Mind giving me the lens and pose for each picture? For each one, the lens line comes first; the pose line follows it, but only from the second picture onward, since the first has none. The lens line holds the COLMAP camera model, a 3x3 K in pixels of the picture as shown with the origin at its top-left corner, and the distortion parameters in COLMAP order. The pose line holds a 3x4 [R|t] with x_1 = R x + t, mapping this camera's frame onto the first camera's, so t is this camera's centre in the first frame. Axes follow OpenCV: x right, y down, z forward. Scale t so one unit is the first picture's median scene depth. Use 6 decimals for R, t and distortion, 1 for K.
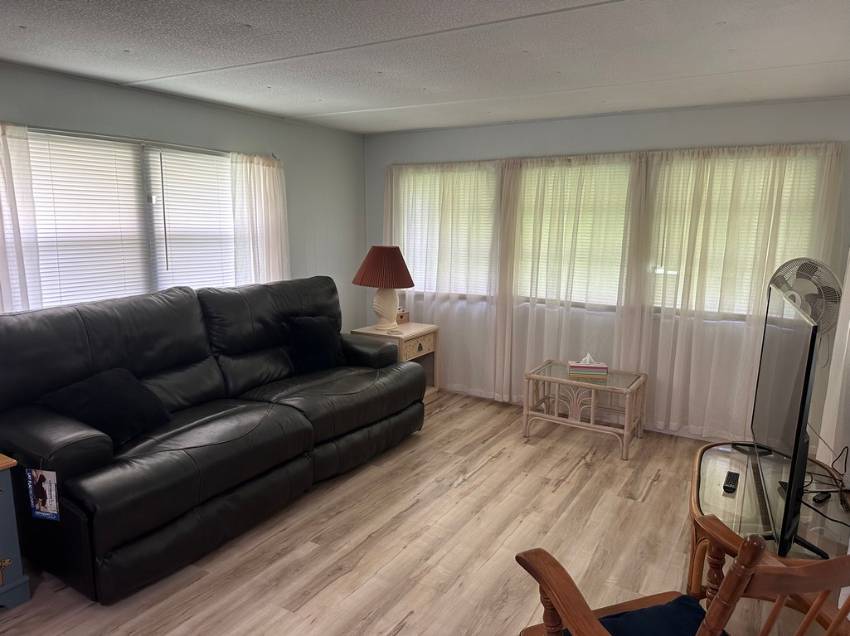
lens RADIAL K [[600.3, 0, 420.7], [0, 600.3, 322.0], [0, 0, 1]] dist [0.003060, -0.002152]
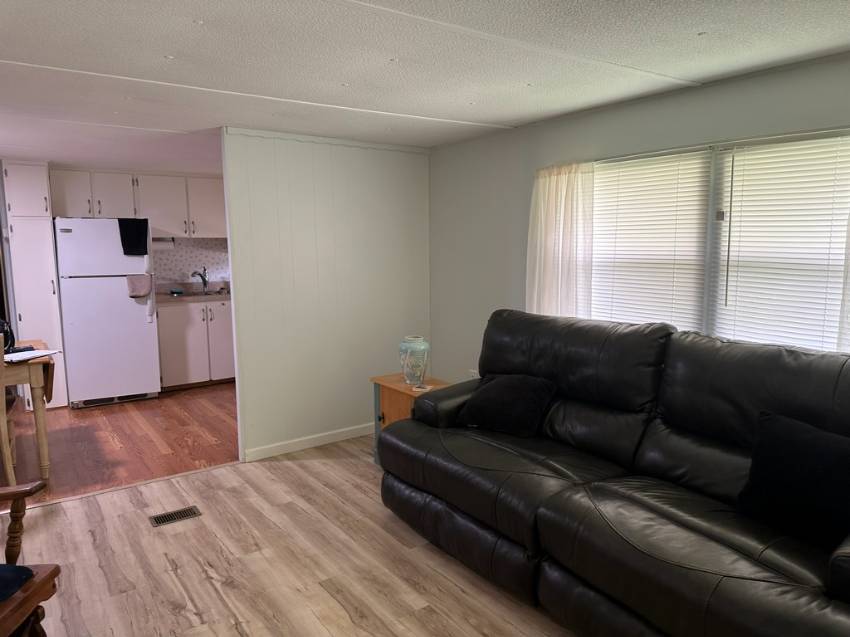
lens RADIAL K [[600.3, 0, 420.7], [0, 600.3, 322.5], [0, 0, 1]] dist [0.003060, -0.002152]
pose [[-0.393249, 0.115167, -0.912191, 0.605368], [-0.155700, 0.969453, 0.189520, -0.209411], [0.906153, 0.216557, -0.363305, 1.290573]]
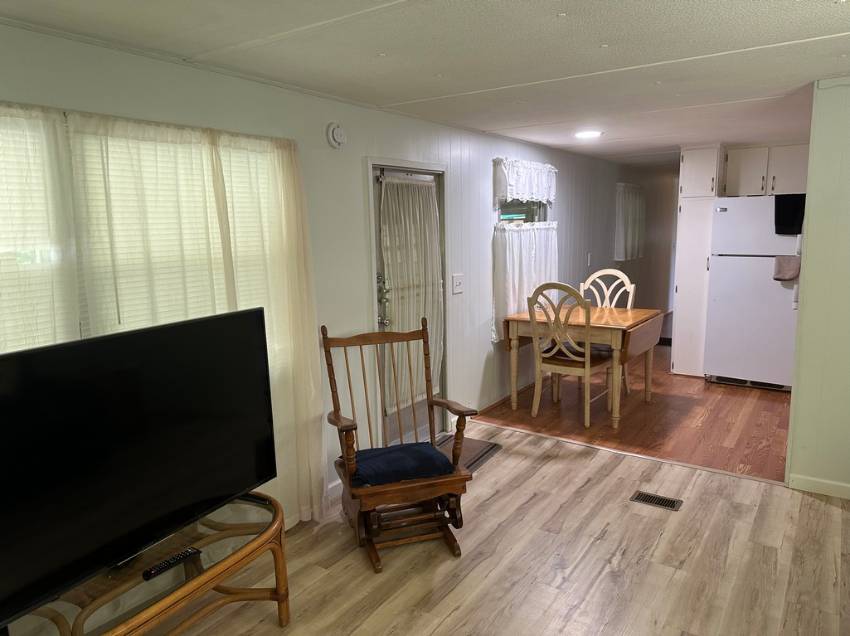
lens RADIAL K [[600.3, 0, 420.7], [0, 600.3, 322.0], [0, 0, 1]] dist [0.003060, -0.002152]
pose [[-0.998660, -0.002275, 0.051699, 0.132468], [0.014872, 0.944273, 0.328827, -0.271263], [-0.049566, 0.329155, -0.942974, 1.543259]]
